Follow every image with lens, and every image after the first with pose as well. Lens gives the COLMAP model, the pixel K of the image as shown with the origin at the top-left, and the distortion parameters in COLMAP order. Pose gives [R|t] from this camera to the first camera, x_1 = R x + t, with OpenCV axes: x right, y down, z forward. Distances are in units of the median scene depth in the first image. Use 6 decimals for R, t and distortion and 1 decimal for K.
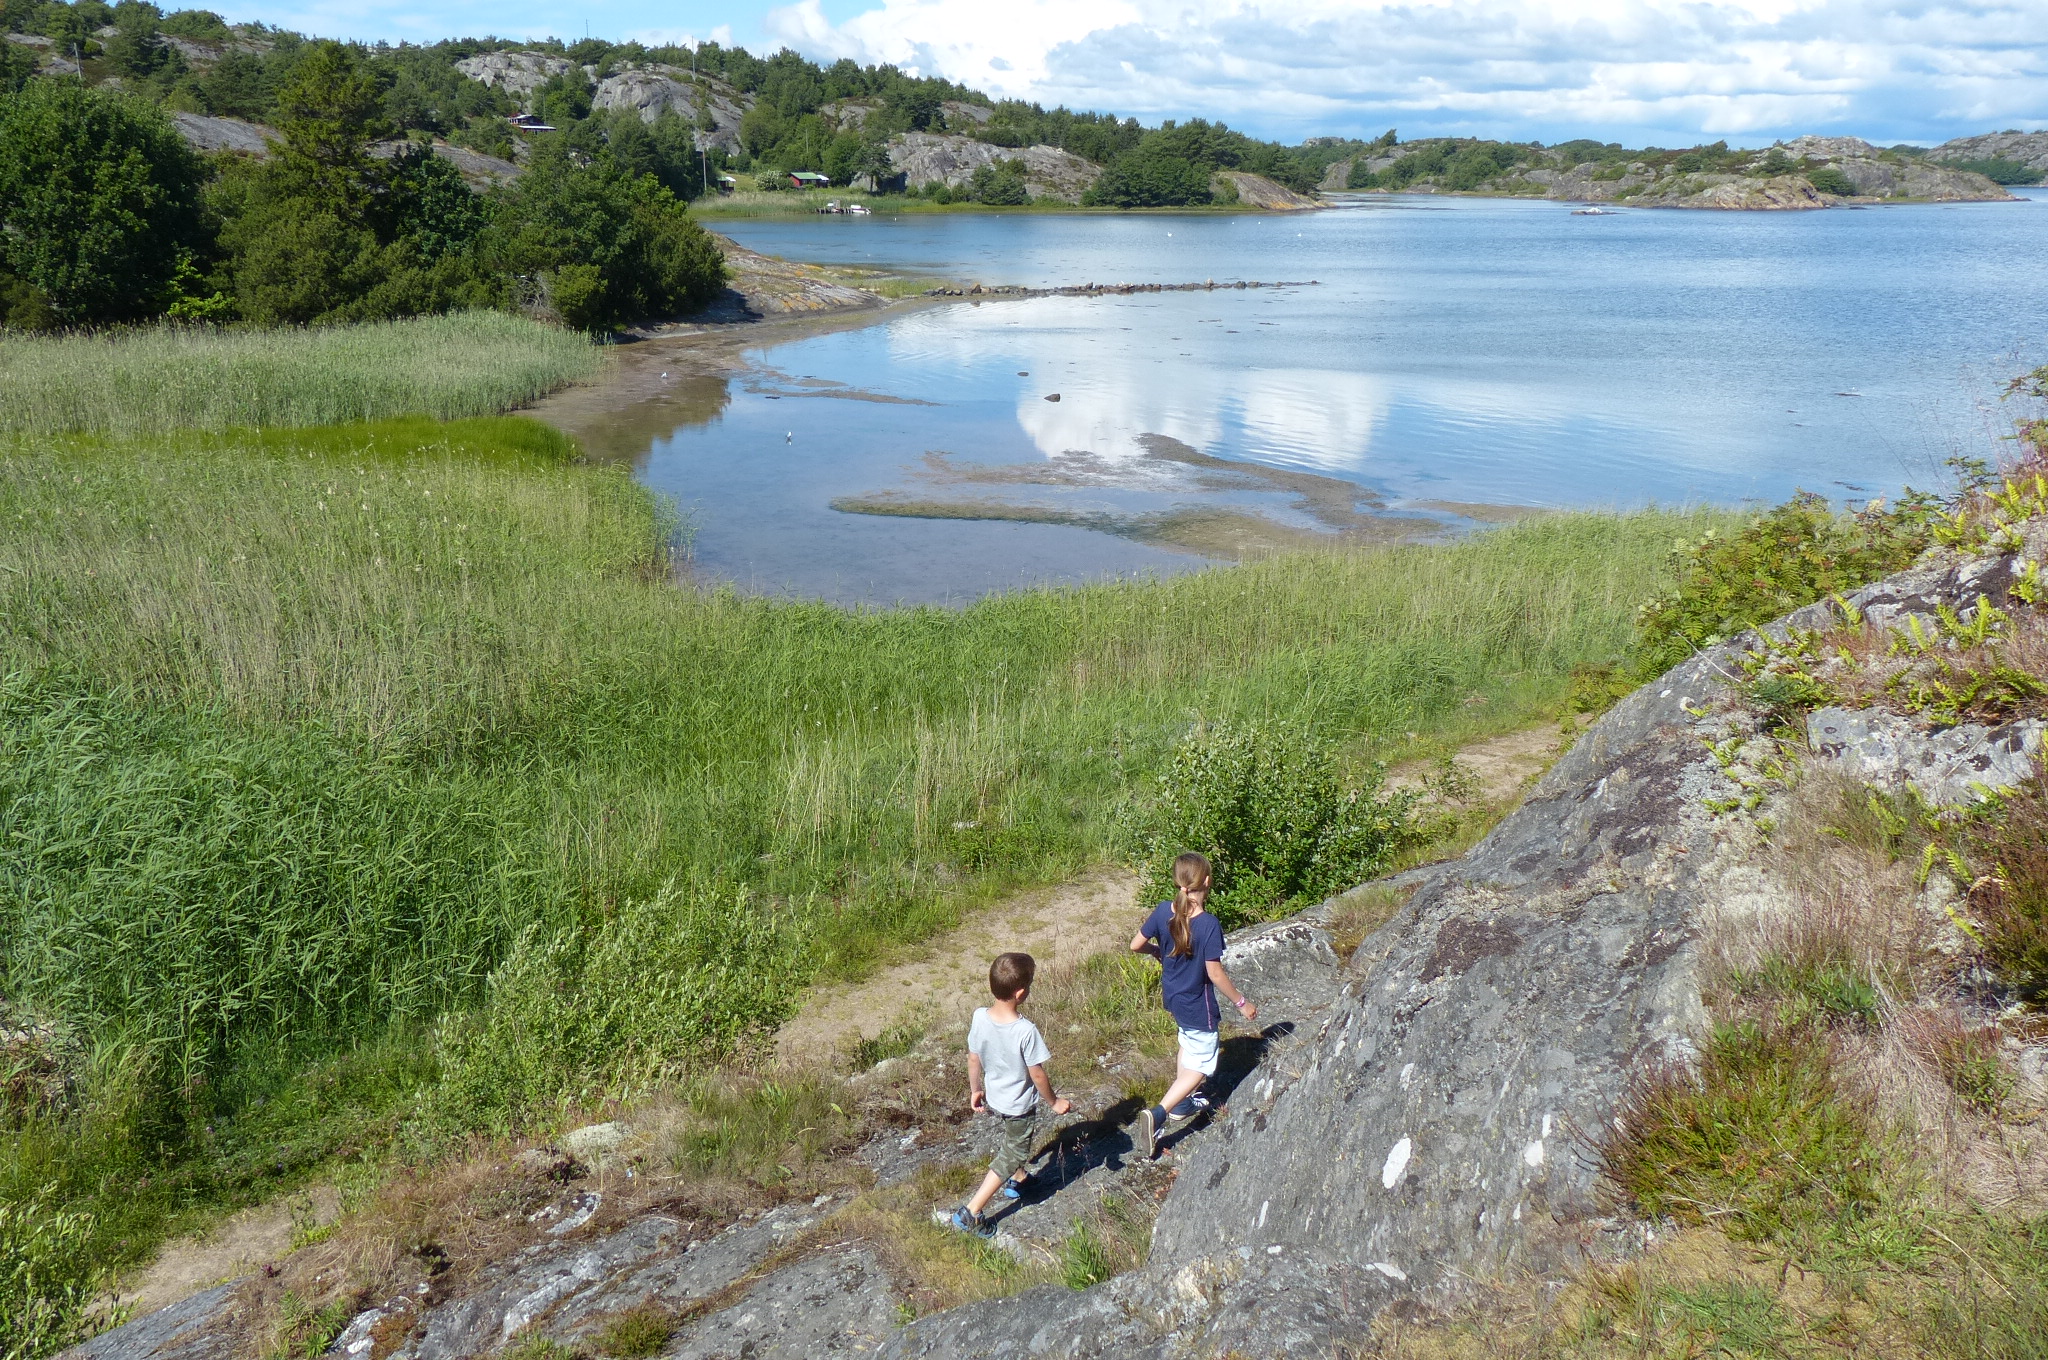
lens RADIAL K [[1604.7, 0, 1024.1], [0, 1604.7, 669.5], [0, 0, 1]] dist [-0.007157, 0.006317]
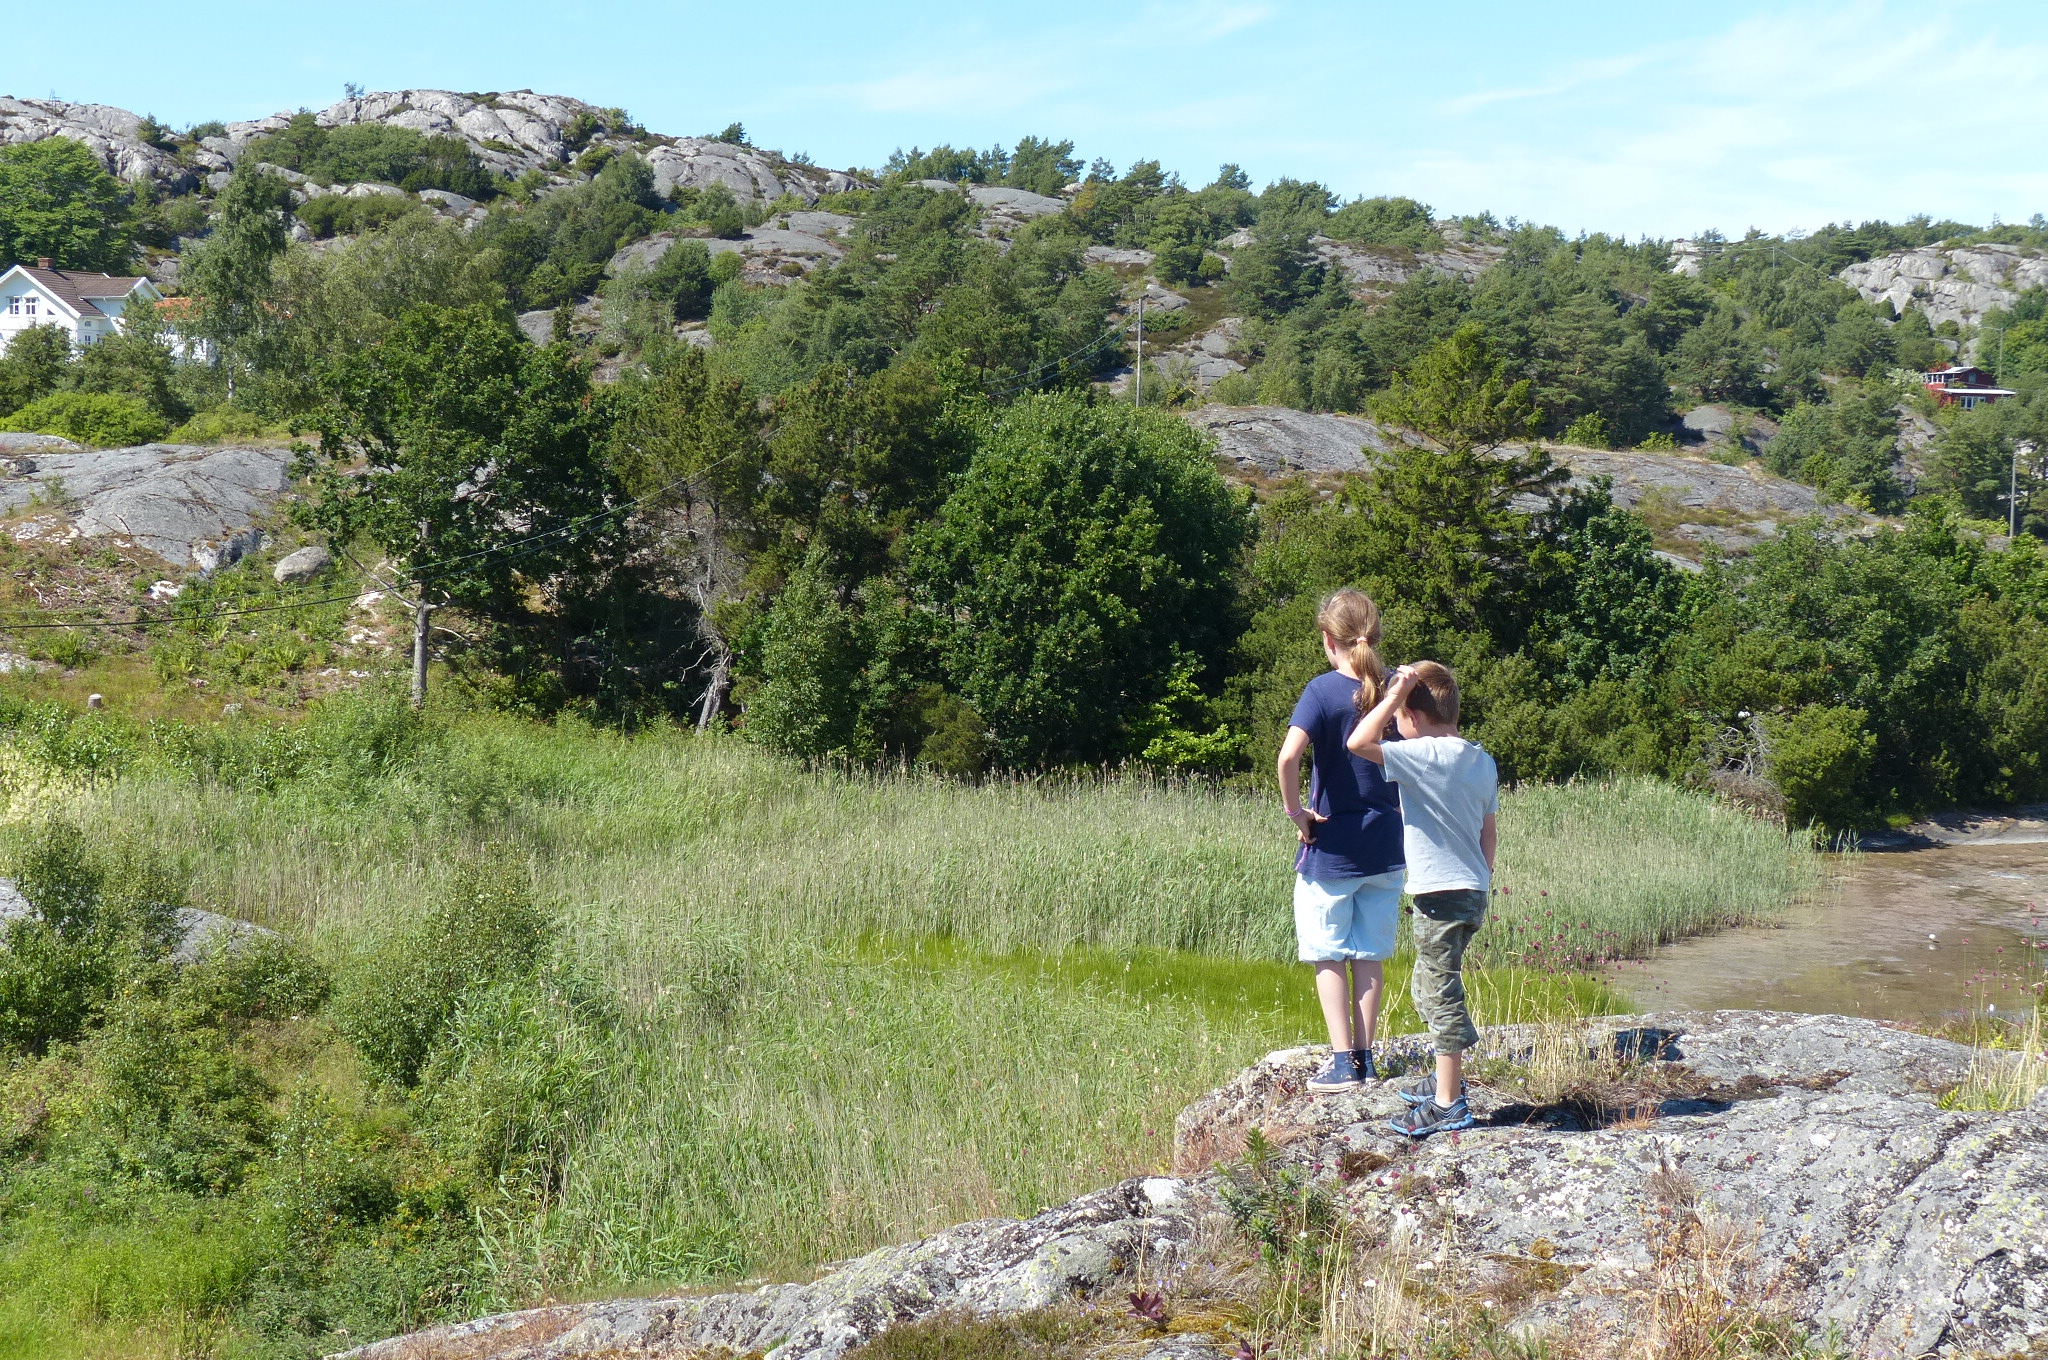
lens RADIAL K [[3395.7, 0, 1022.4], [0, 3395.7, 681.2], [0, 0, 1]] dist [-0.006755, 0.000000]
pose [[0.848595, 0.045976, -0.527042, 0.101543], [-0.169710, 0.967225, -0.188878, 0.006190], [0.501084, 0.249725, 0.828584, -0.105418]]
